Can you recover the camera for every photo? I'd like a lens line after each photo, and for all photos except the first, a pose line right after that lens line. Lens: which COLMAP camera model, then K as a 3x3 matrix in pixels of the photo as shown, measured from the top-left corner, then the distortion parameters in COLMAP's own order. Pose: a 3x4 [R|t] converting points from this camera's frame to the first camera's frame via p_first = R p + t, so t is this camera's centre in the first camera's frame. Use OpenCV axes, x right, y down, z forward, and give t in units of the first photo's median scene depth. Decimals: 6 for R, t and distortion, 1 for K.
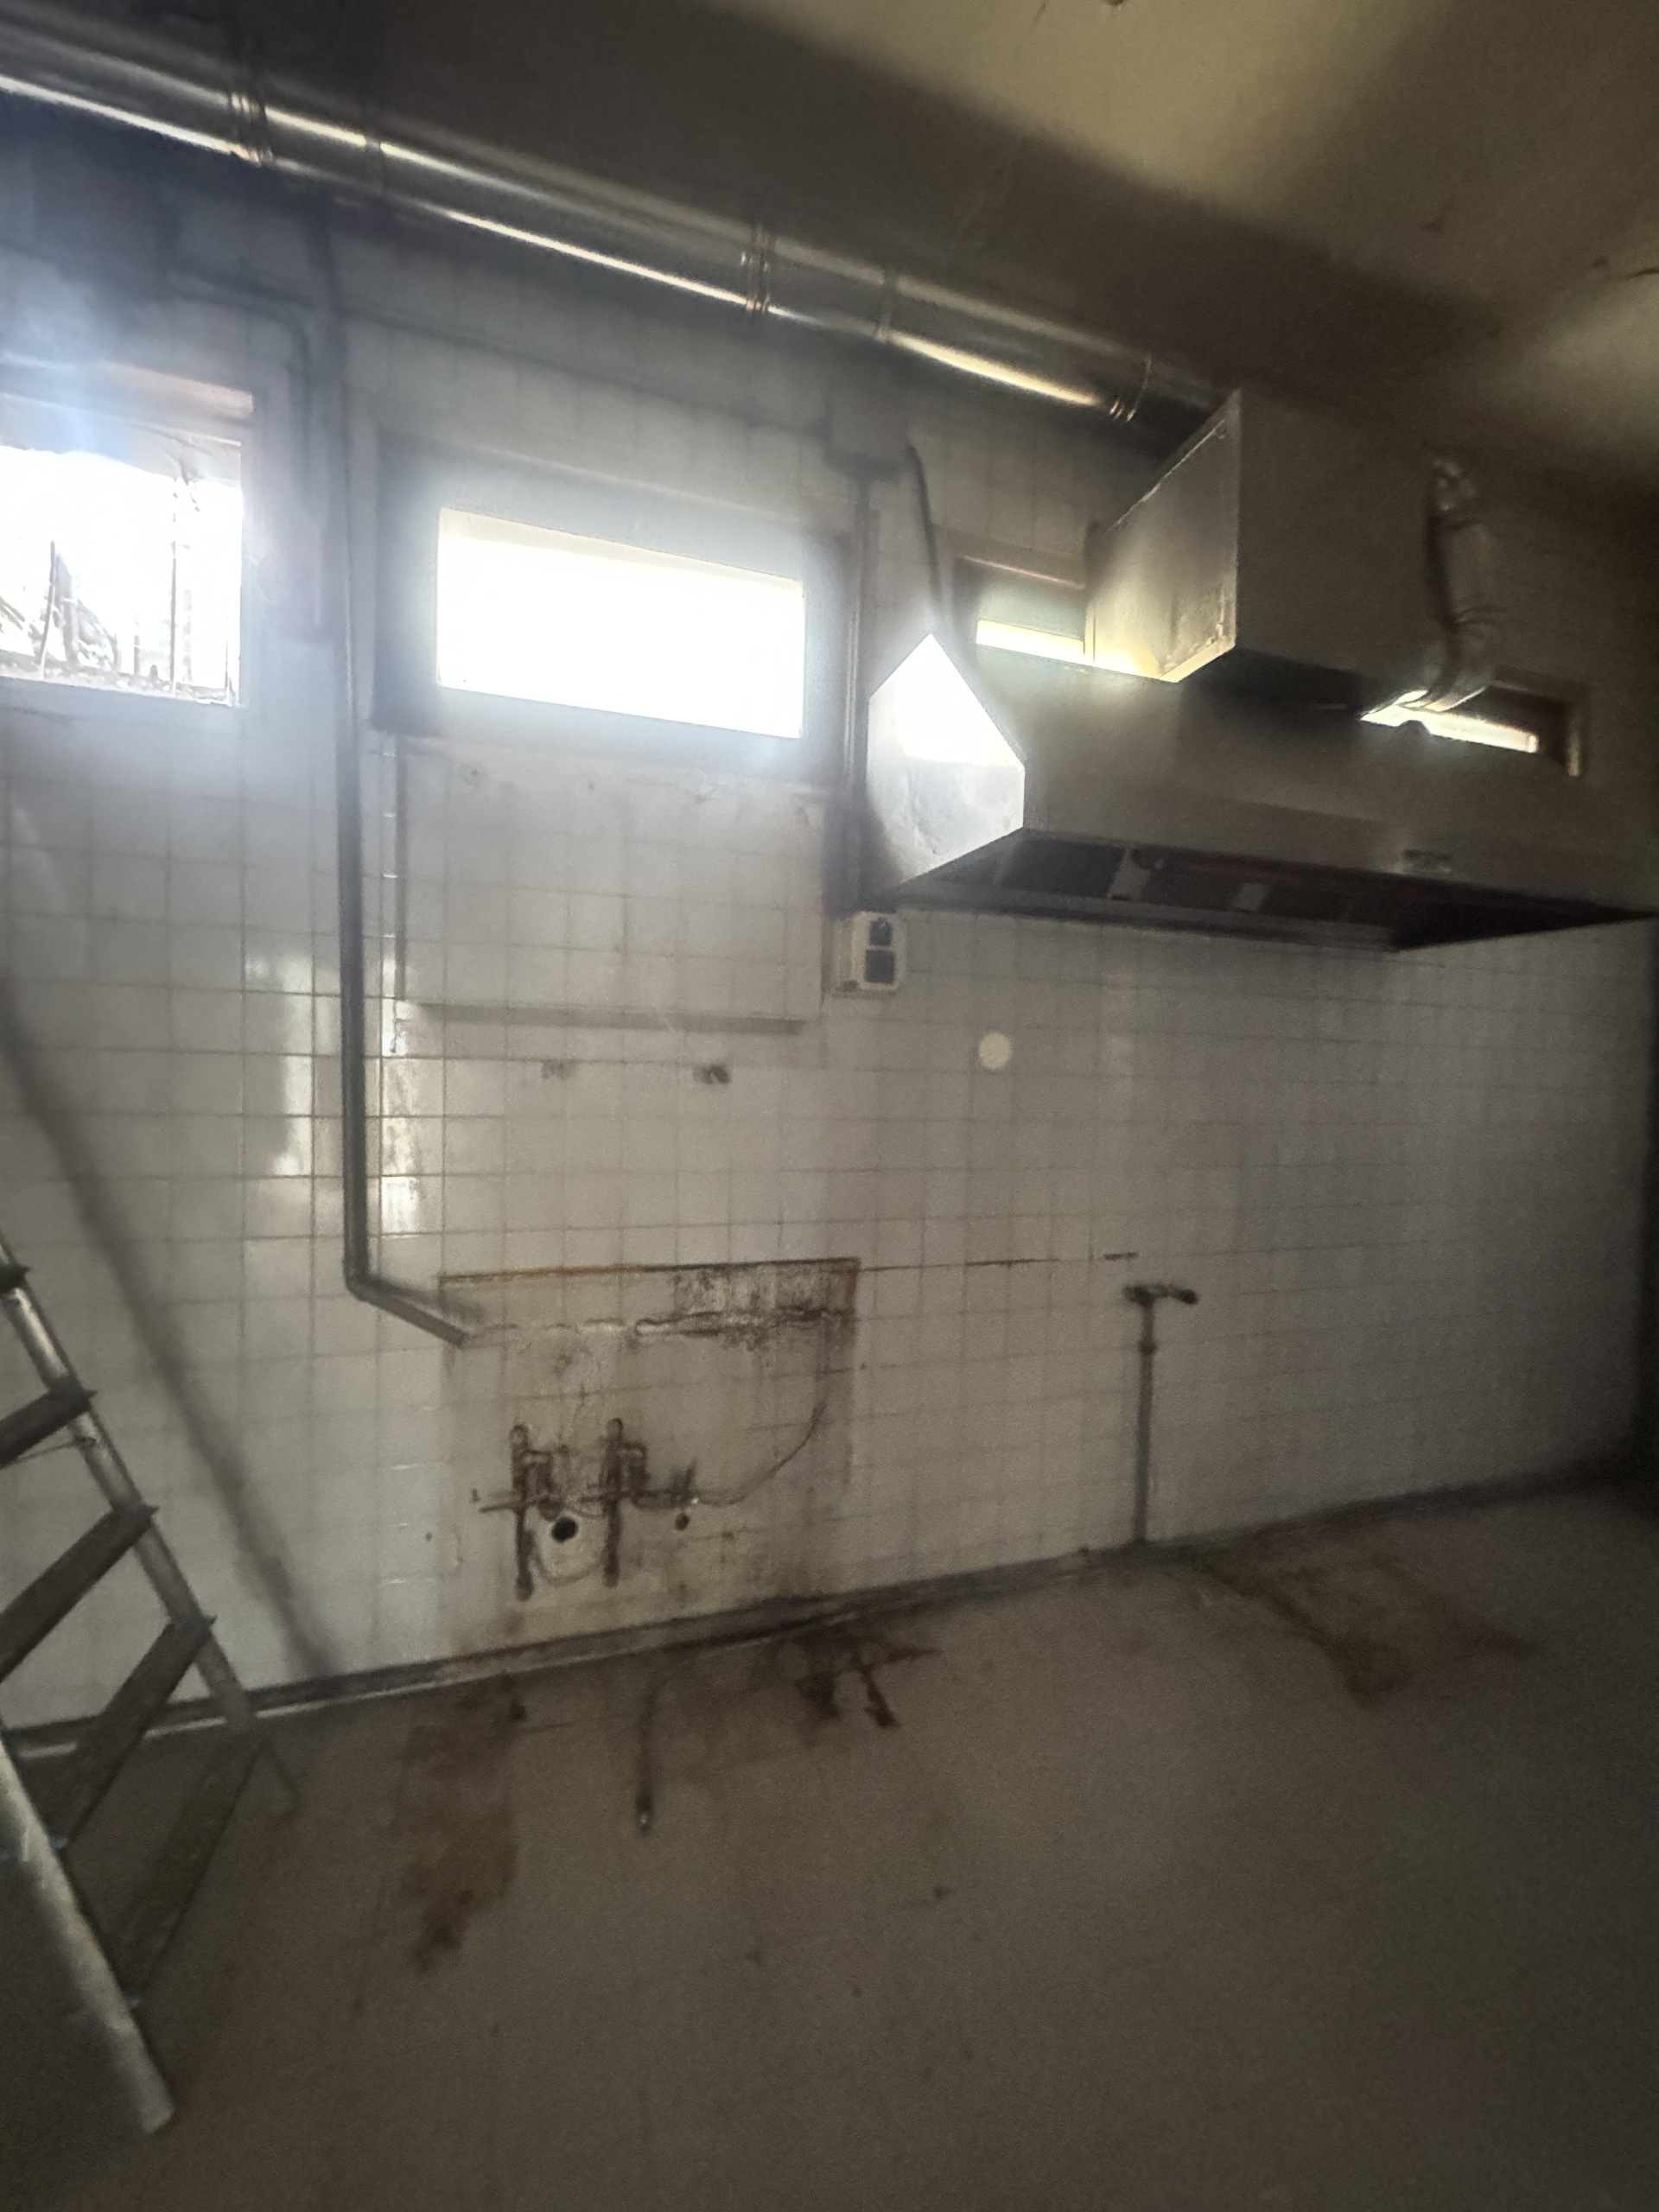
lens RADIAL K [[884.7, 0, 833.5], [0, 884.7, 1105.8], [0, 0, 1]] dist [-0.003861, 0.000709]
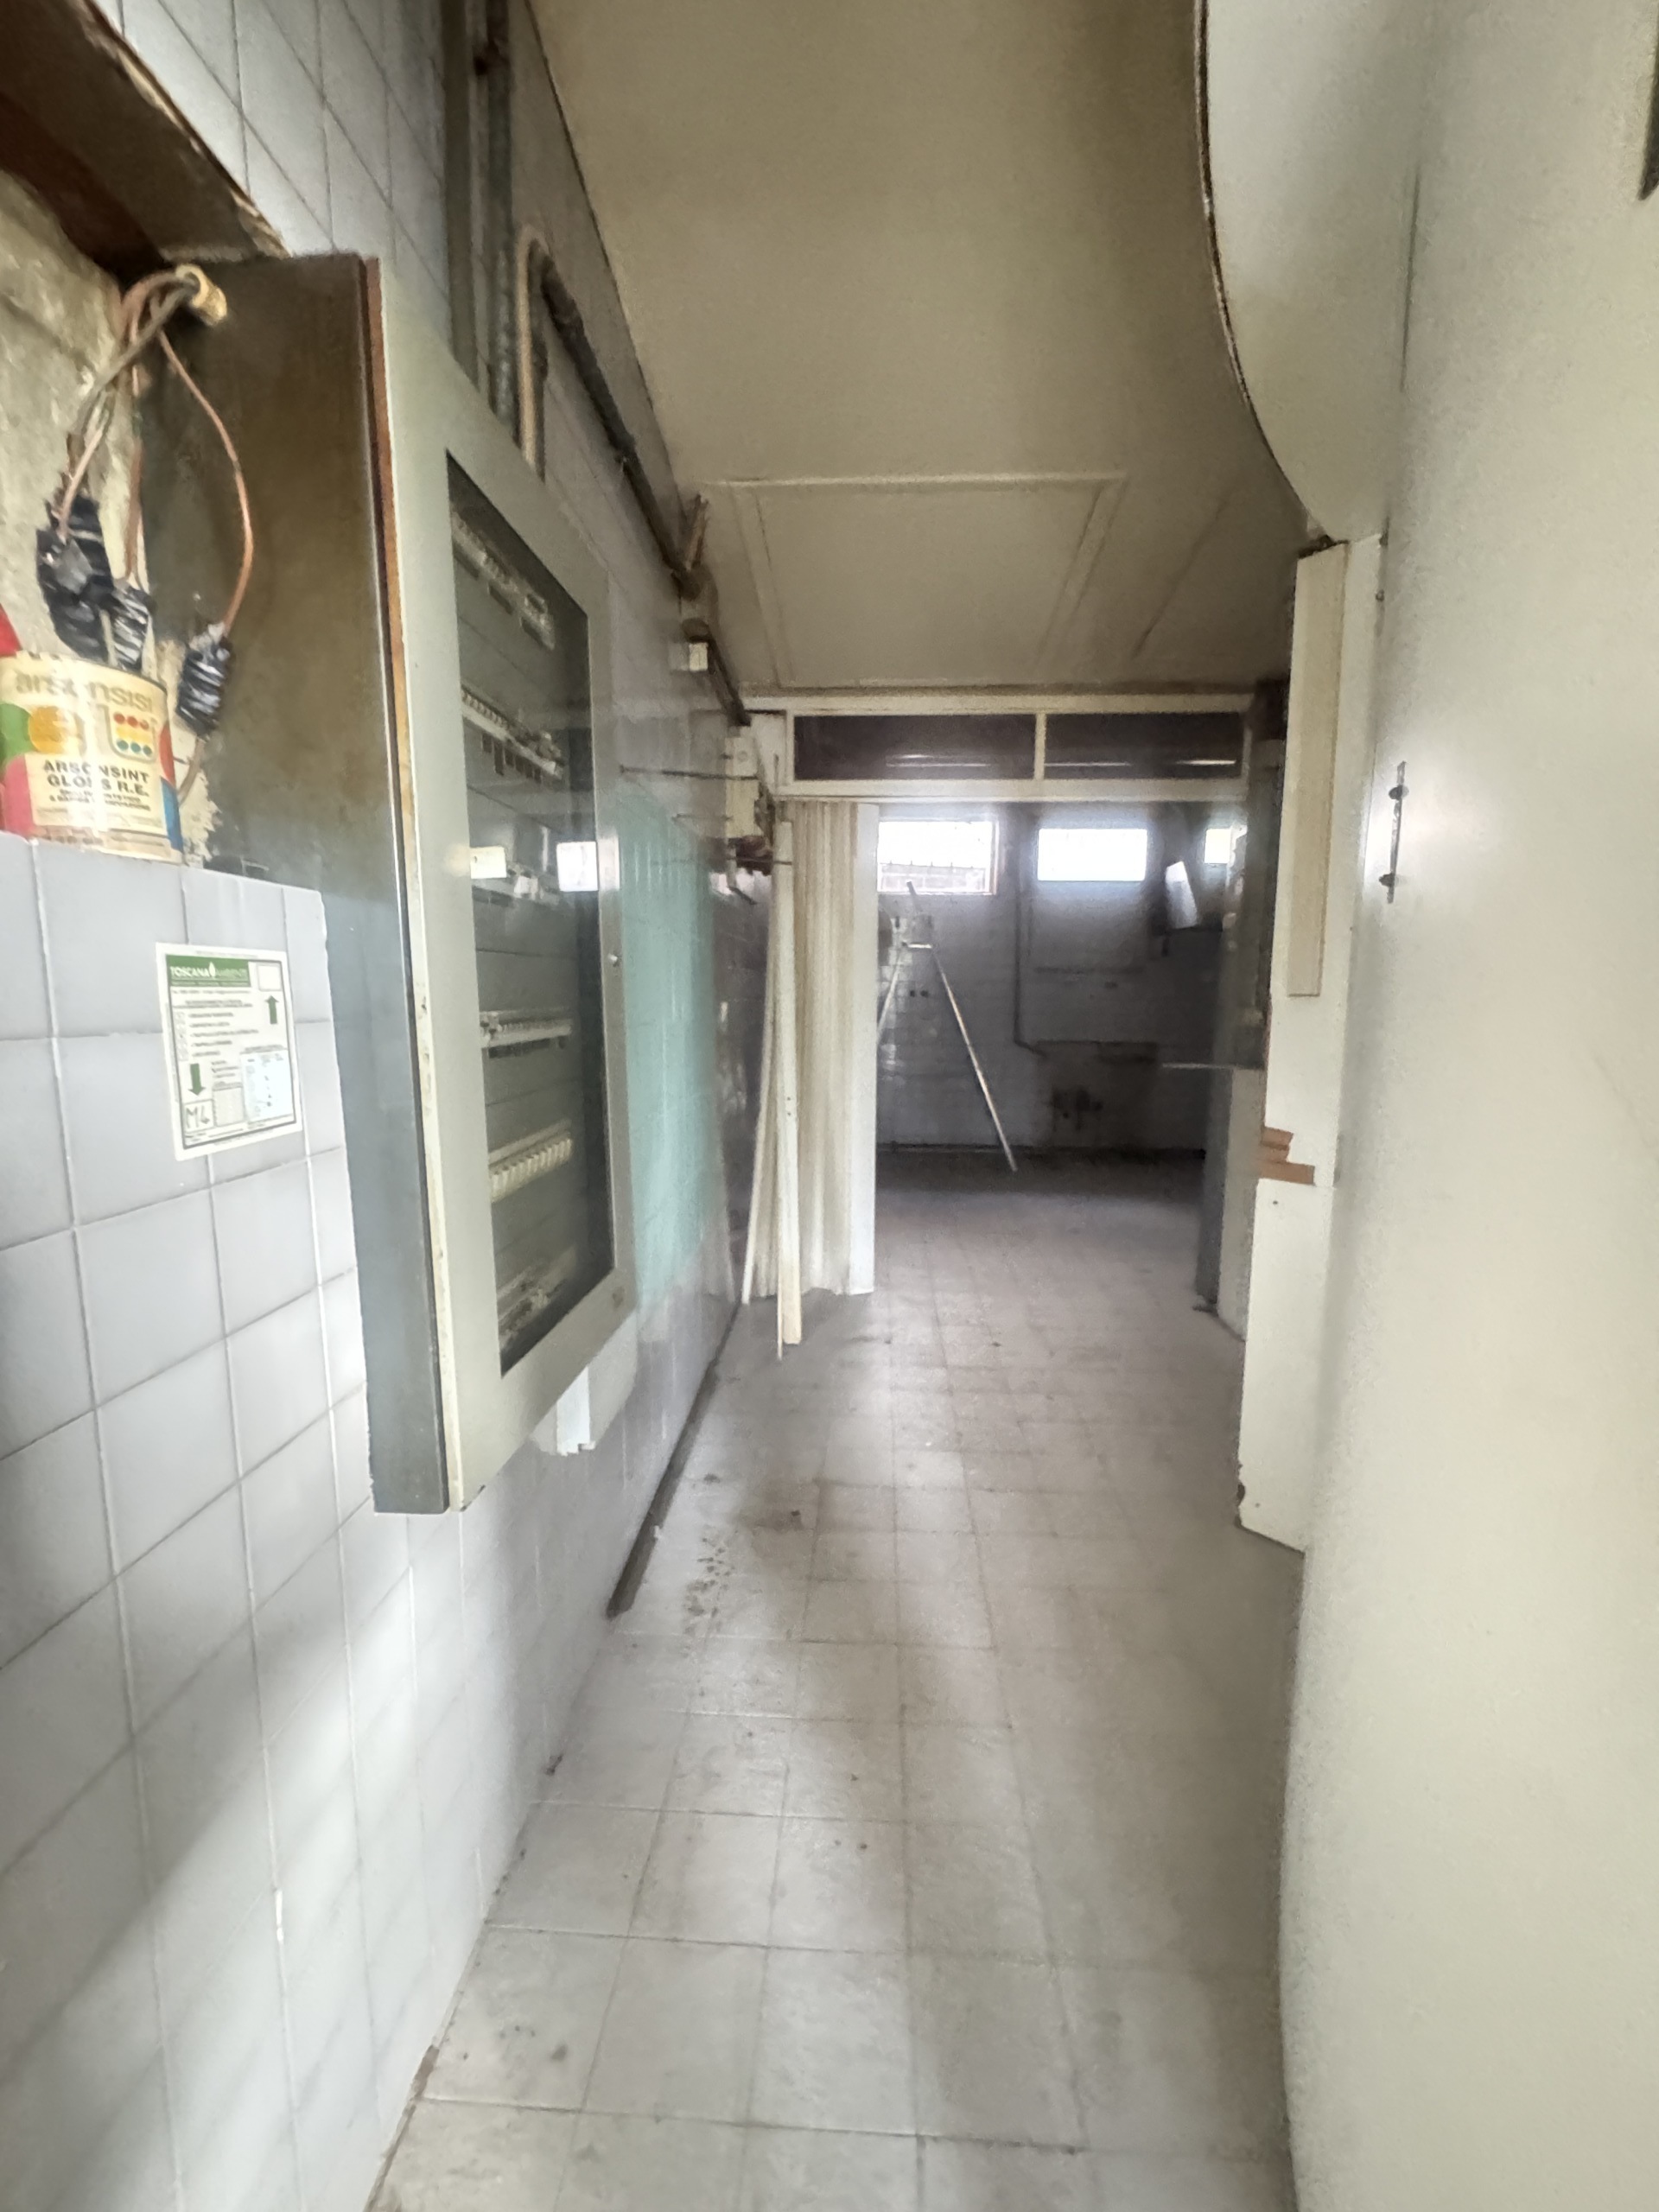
lens RADIAL K [[884.7, 0, 833.5], [0, 884.7, 1105.8], [0, 0, 1]] dist [-0.003861, 0.000709]
pose [[0.936814, 0.029035, -0.348621, 0.056938], [0.009926, 0.993942, 0.109454, 0.040927], [0.349688, -0.105999, 0.930851, -2.570266]]
